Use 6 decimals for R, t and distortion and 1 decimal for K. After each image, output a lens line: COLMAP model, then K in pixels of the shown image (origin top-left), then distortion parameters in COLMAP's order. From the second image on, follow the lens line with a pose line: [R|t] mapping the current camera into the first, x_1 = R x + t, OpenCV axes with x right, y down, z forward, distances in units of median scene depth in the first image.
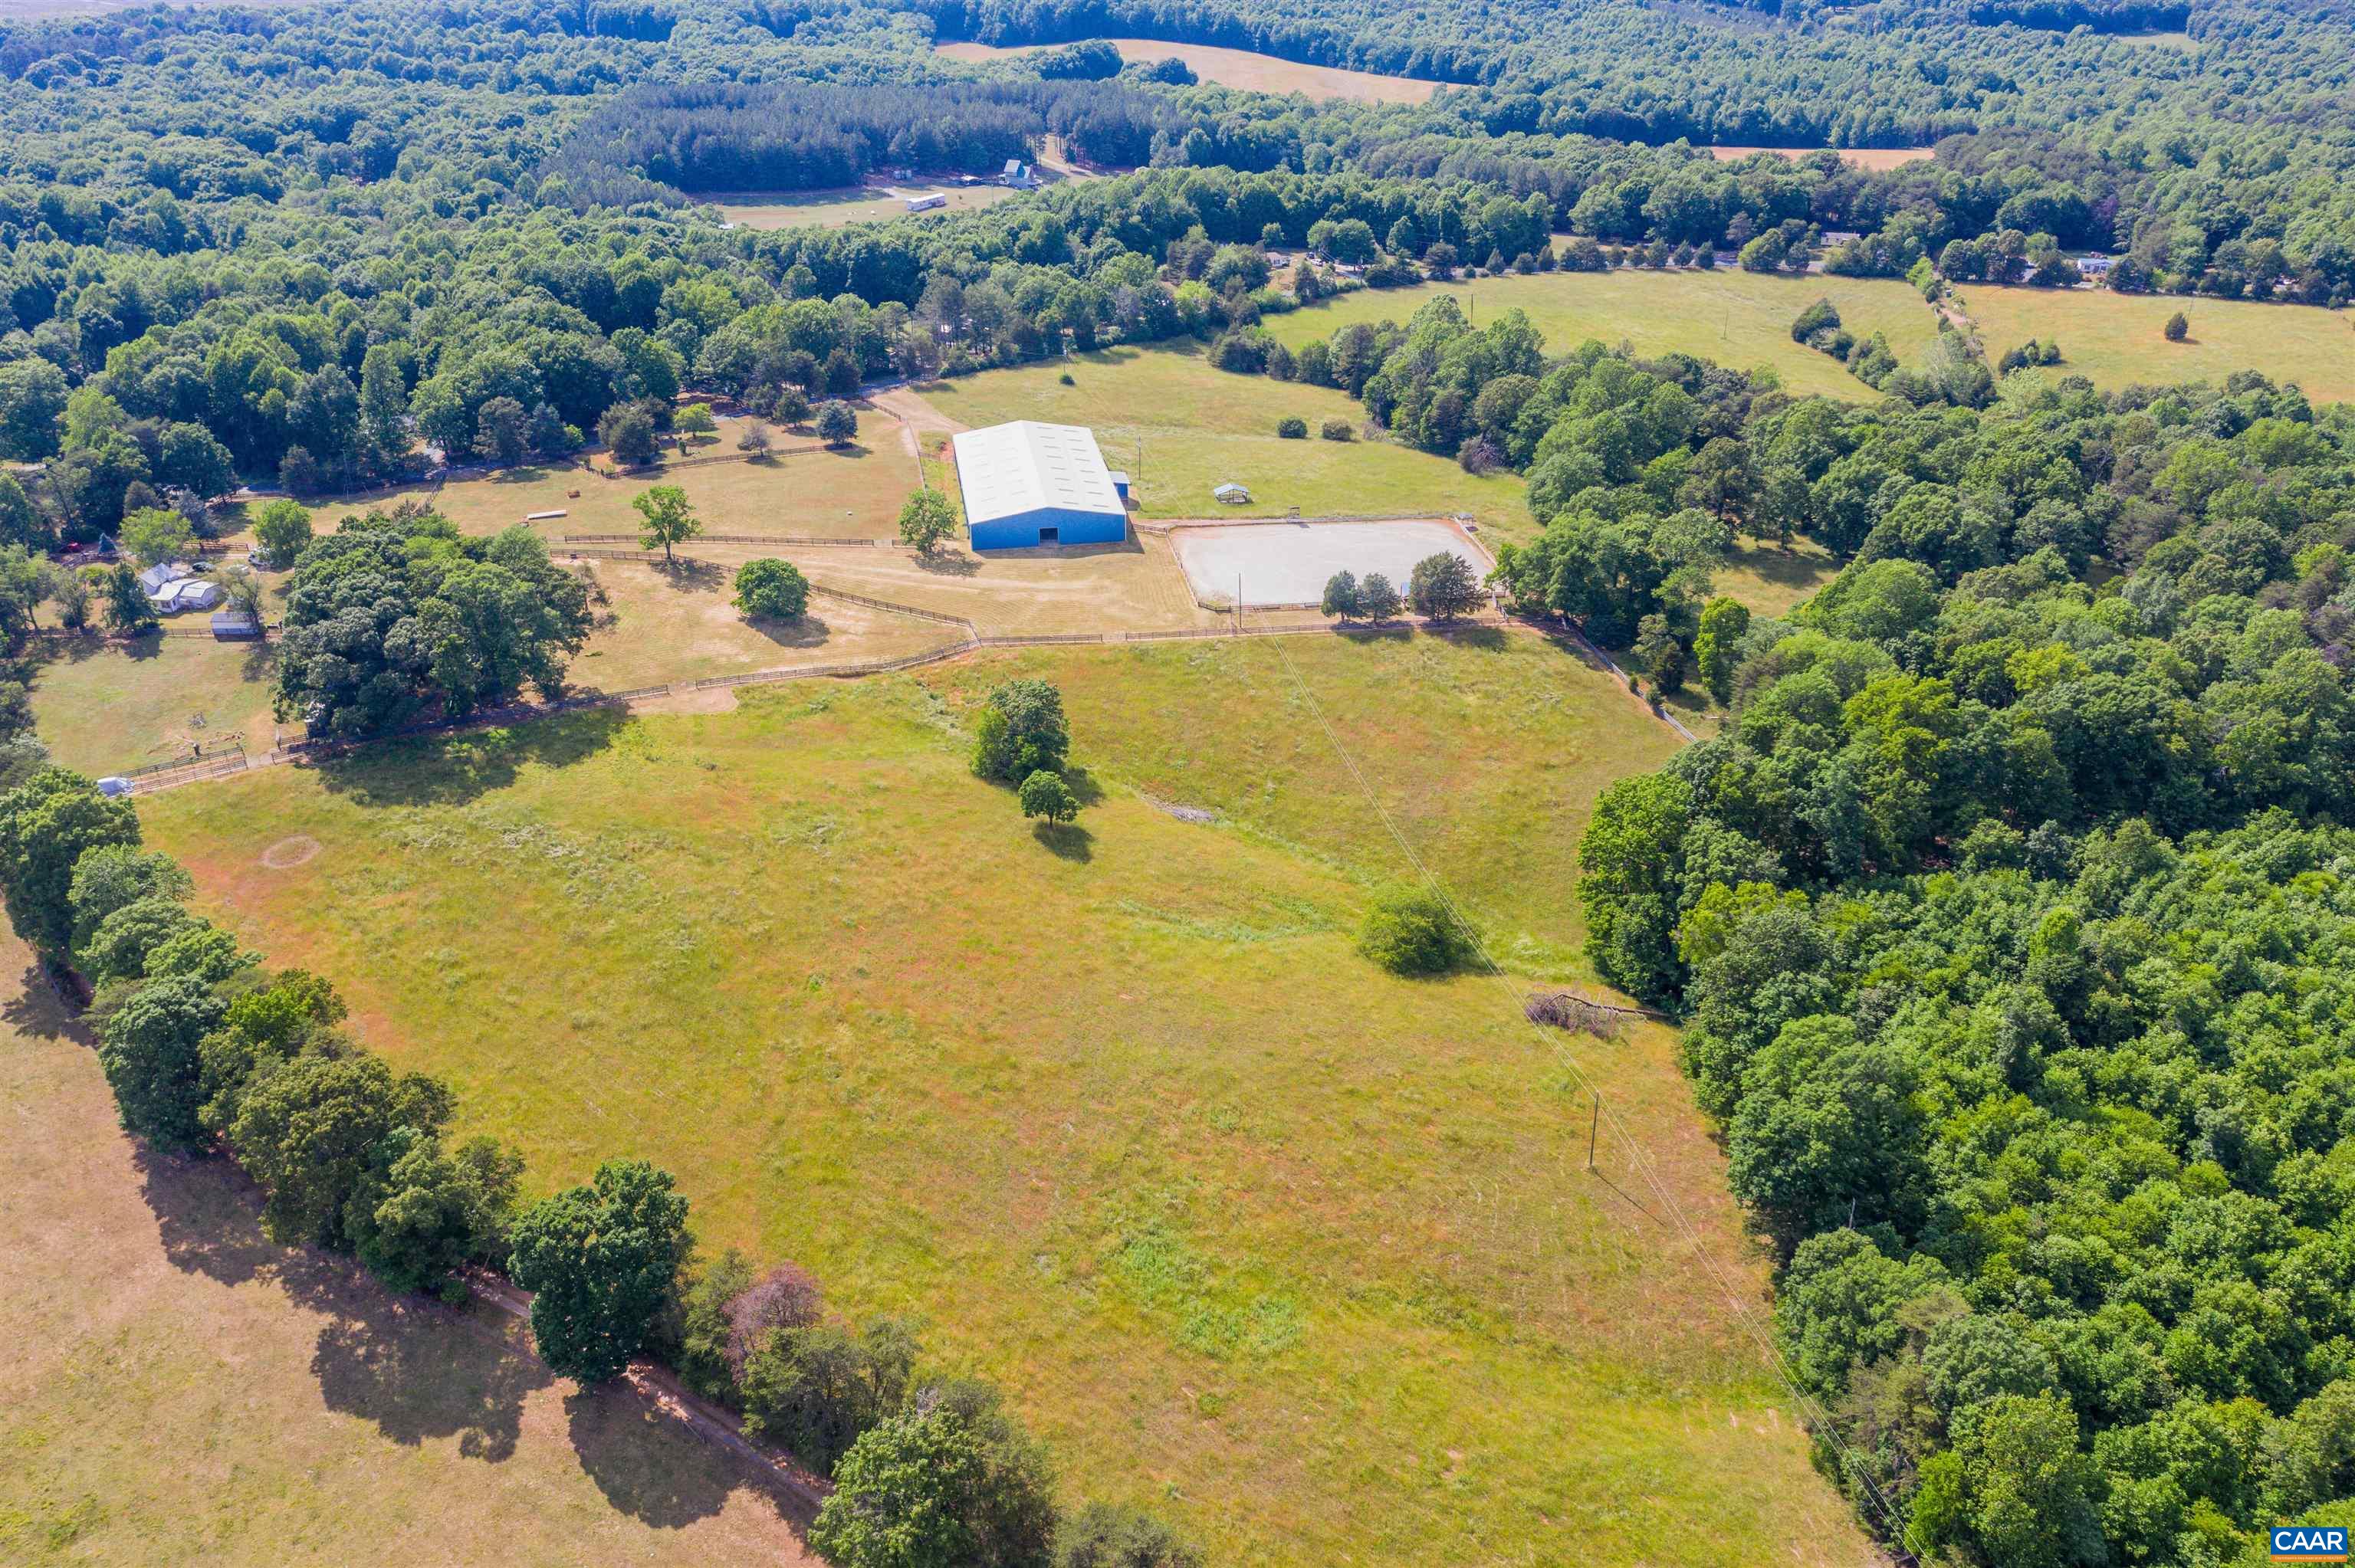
lens RADIAL K [[1877.0, 0, 1176.5], [0, 1877.0, 785.0], [0, 0, 1]] dist [0.002352, 0.013063]
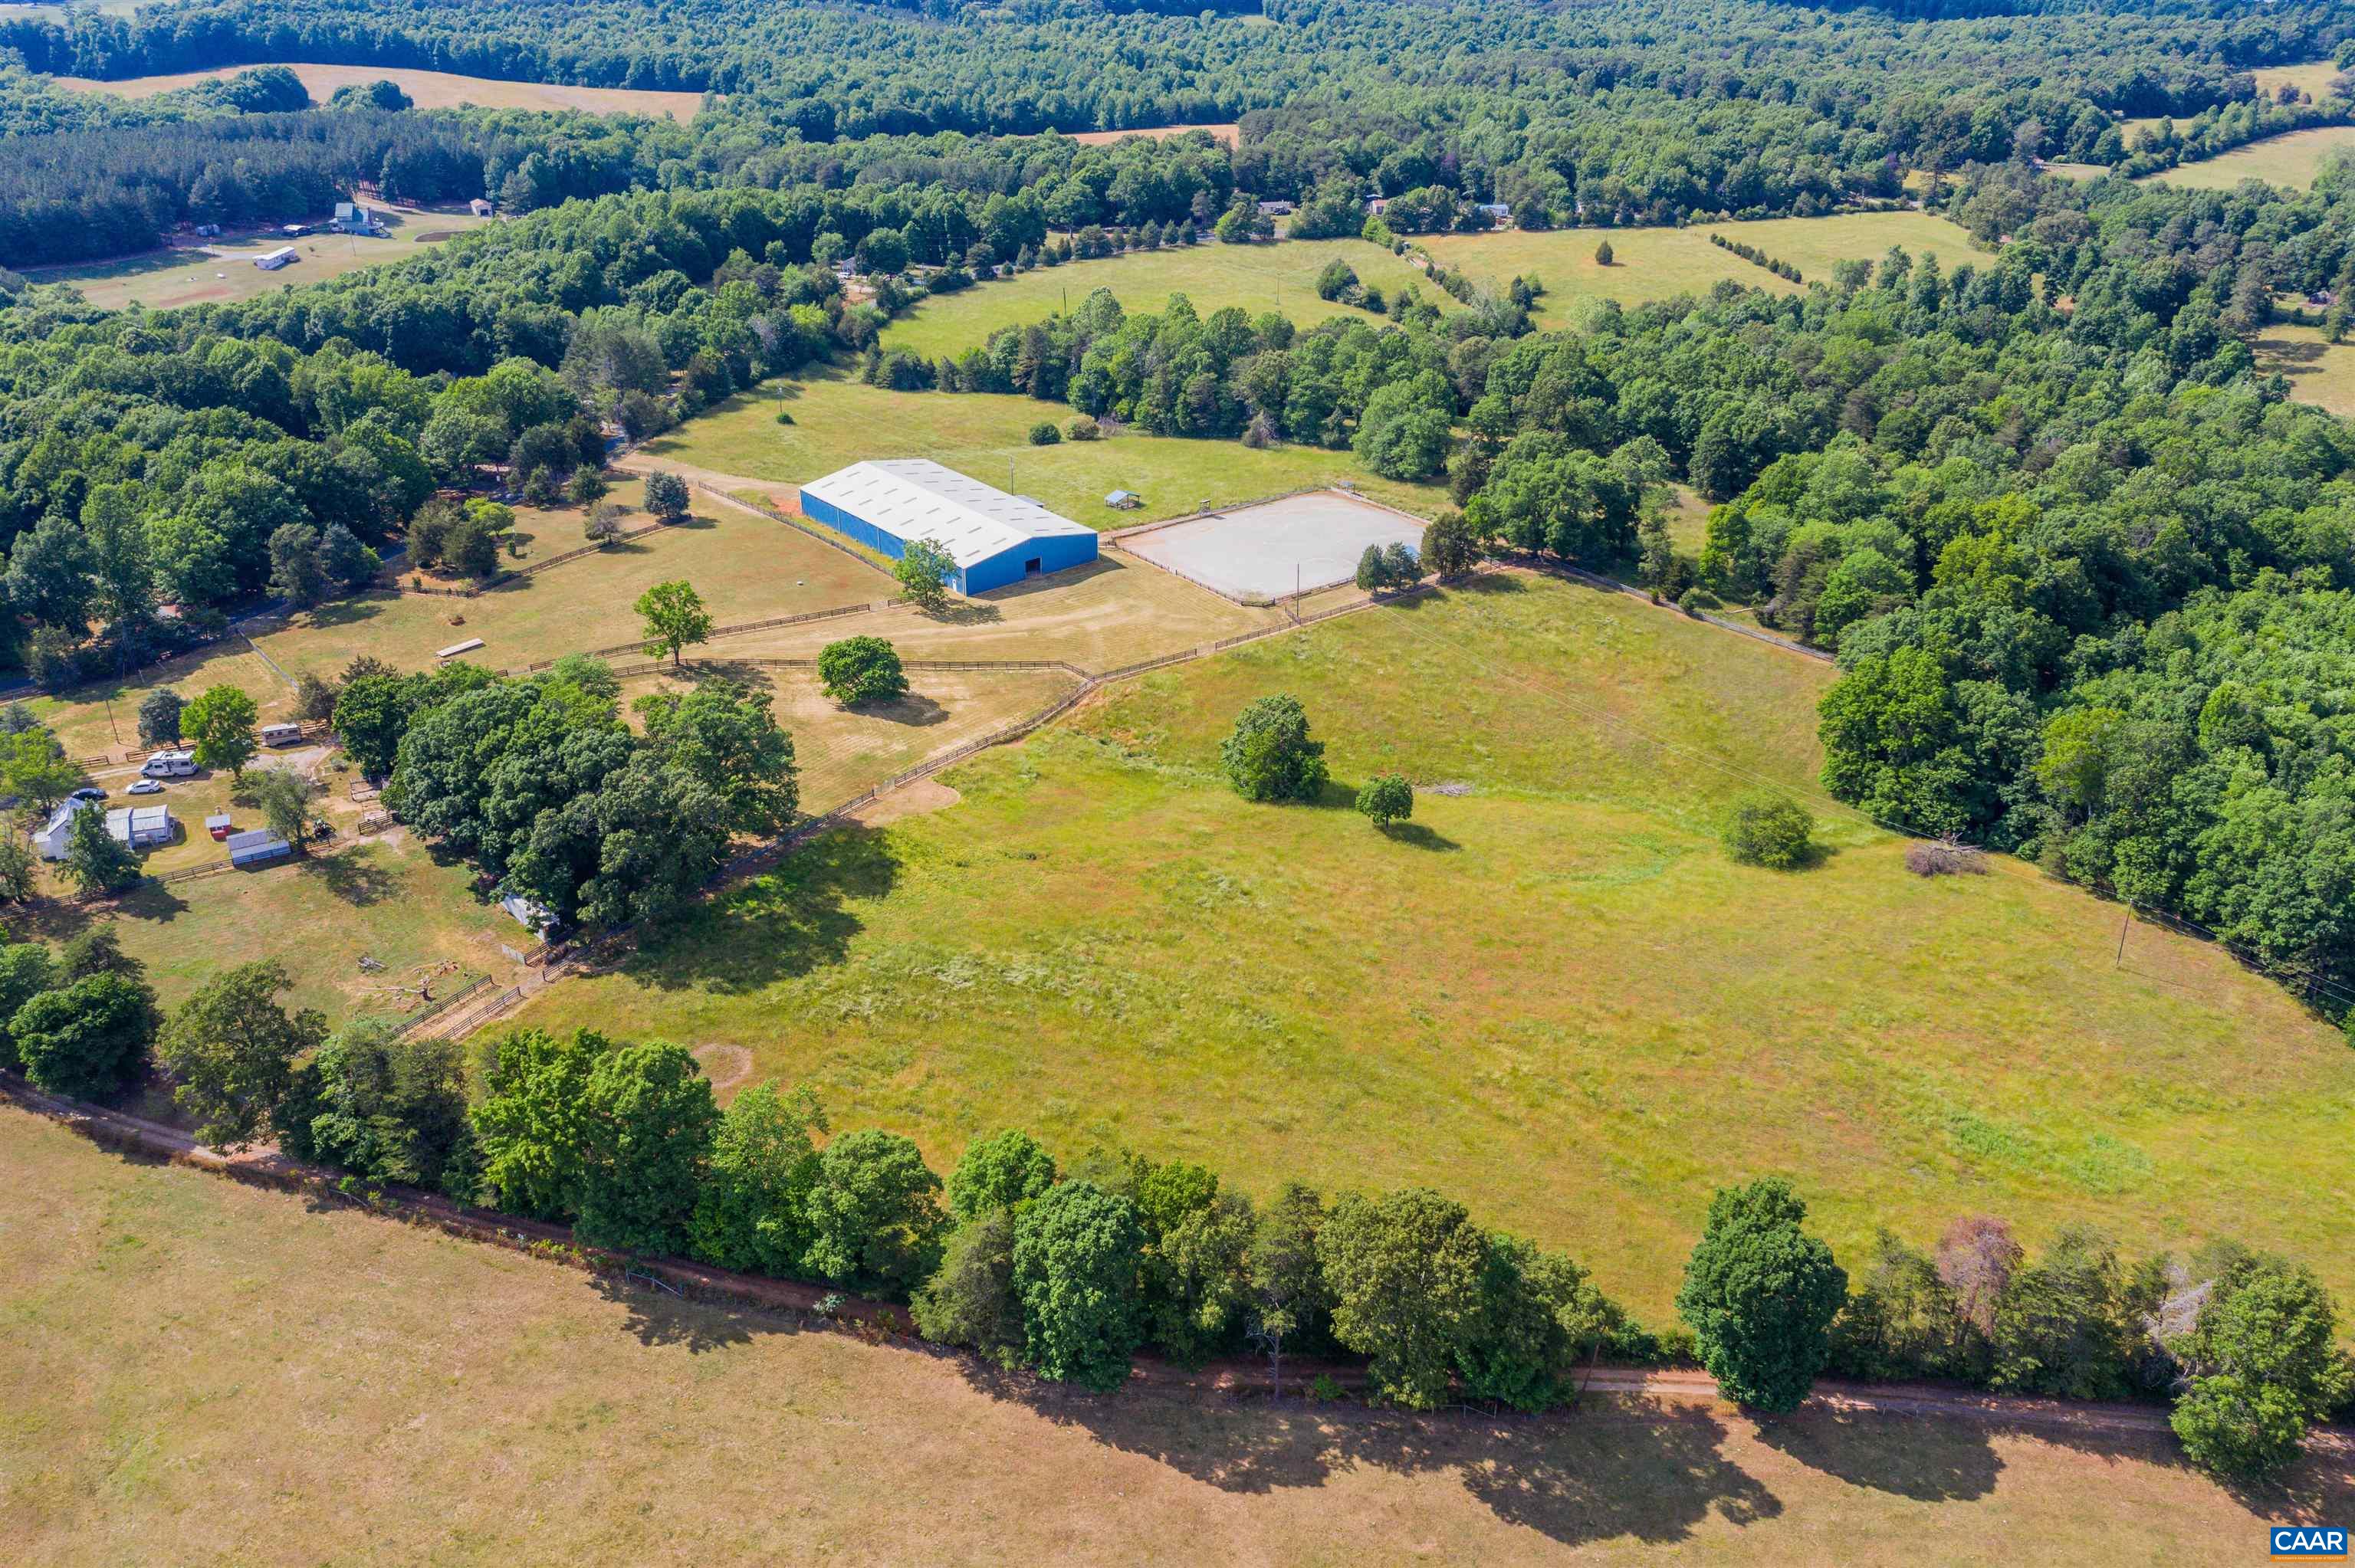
lens RADIAL K [[1877.0, 0, 1175.5], [0, 1877.0, 779.4], [0, 0, 1]] dist [0.002352, 0.013063]
pose [[0.864559, -0.222521, 0.450580, -0.508924], [0.224162, 0.973241, 0.050523, -0.065735], [-0.449766, 0.057323, 0.891305, 0.132718]]
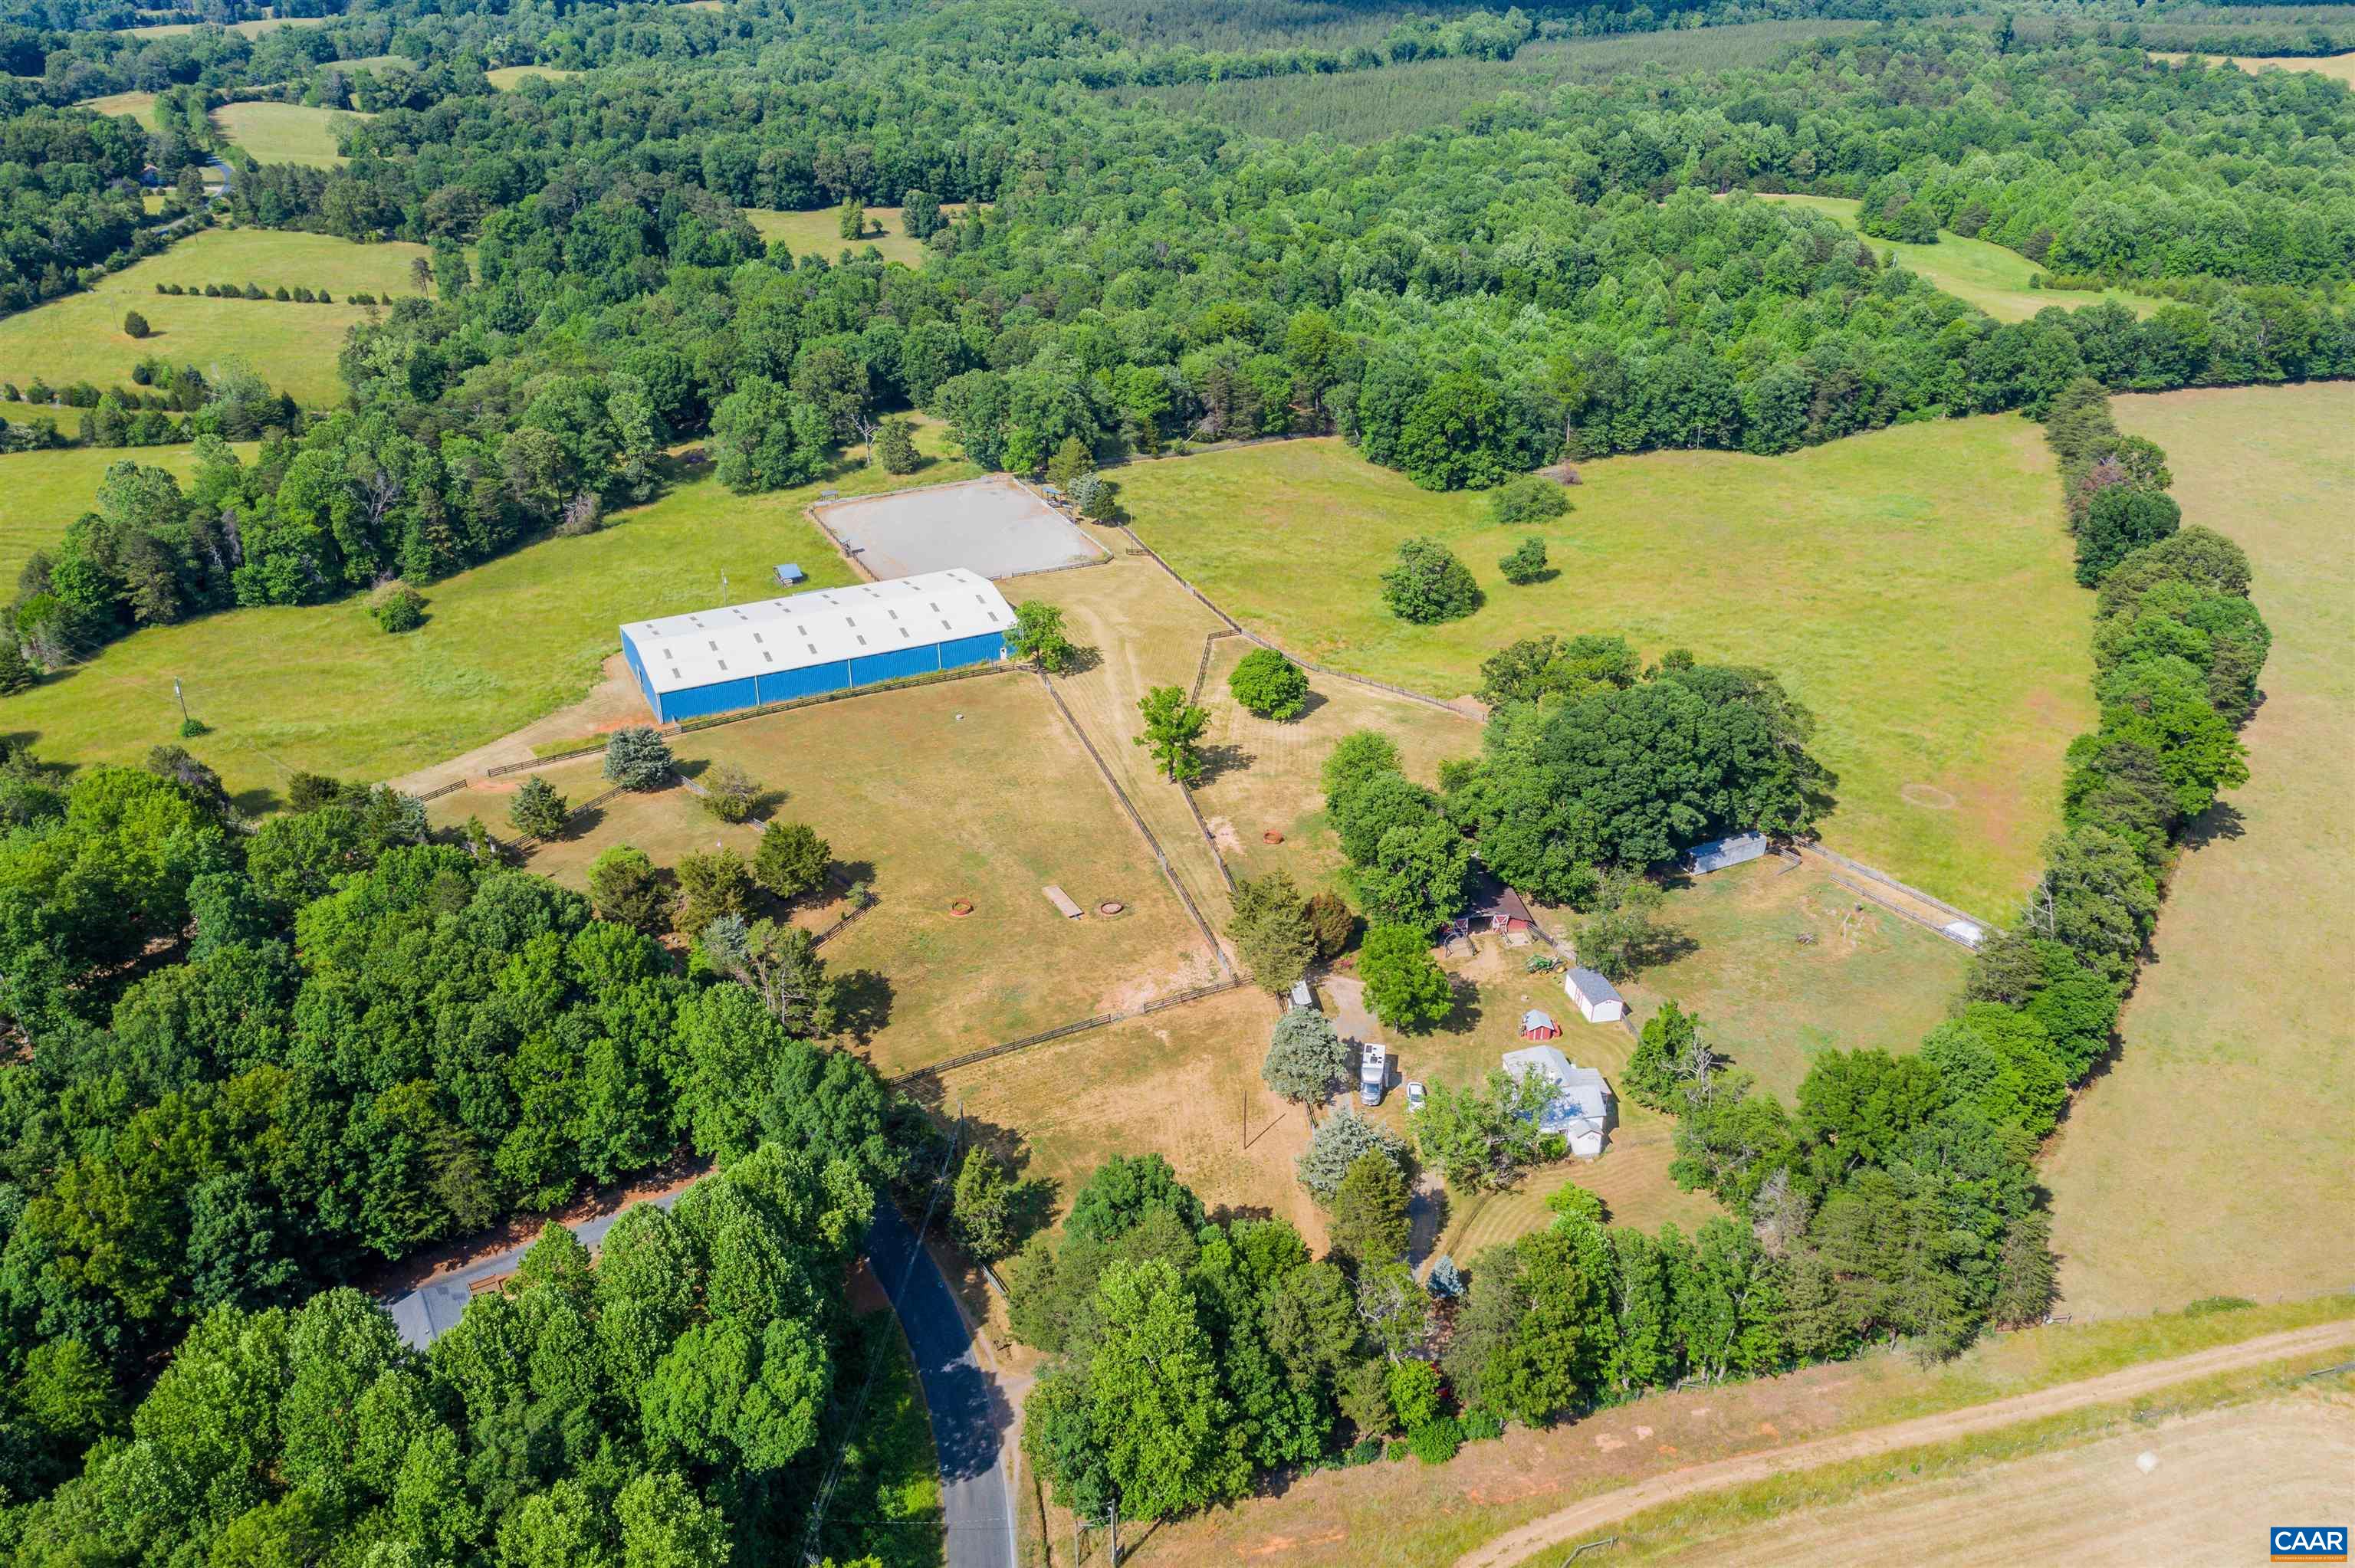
lens RADIAL K [[1877.0, 0, 1182.8], [0, 1877.0, 789.7], [0, 0, 1]] dist [0.002352, 0.013063]
pose [[-0.280647, -0.433153, 0.856514, -0.986825], [0.442535, 0.733470, 0.515930, -0.543160], [-0.851704, 0.523832, -0.014161, 1.080972]]
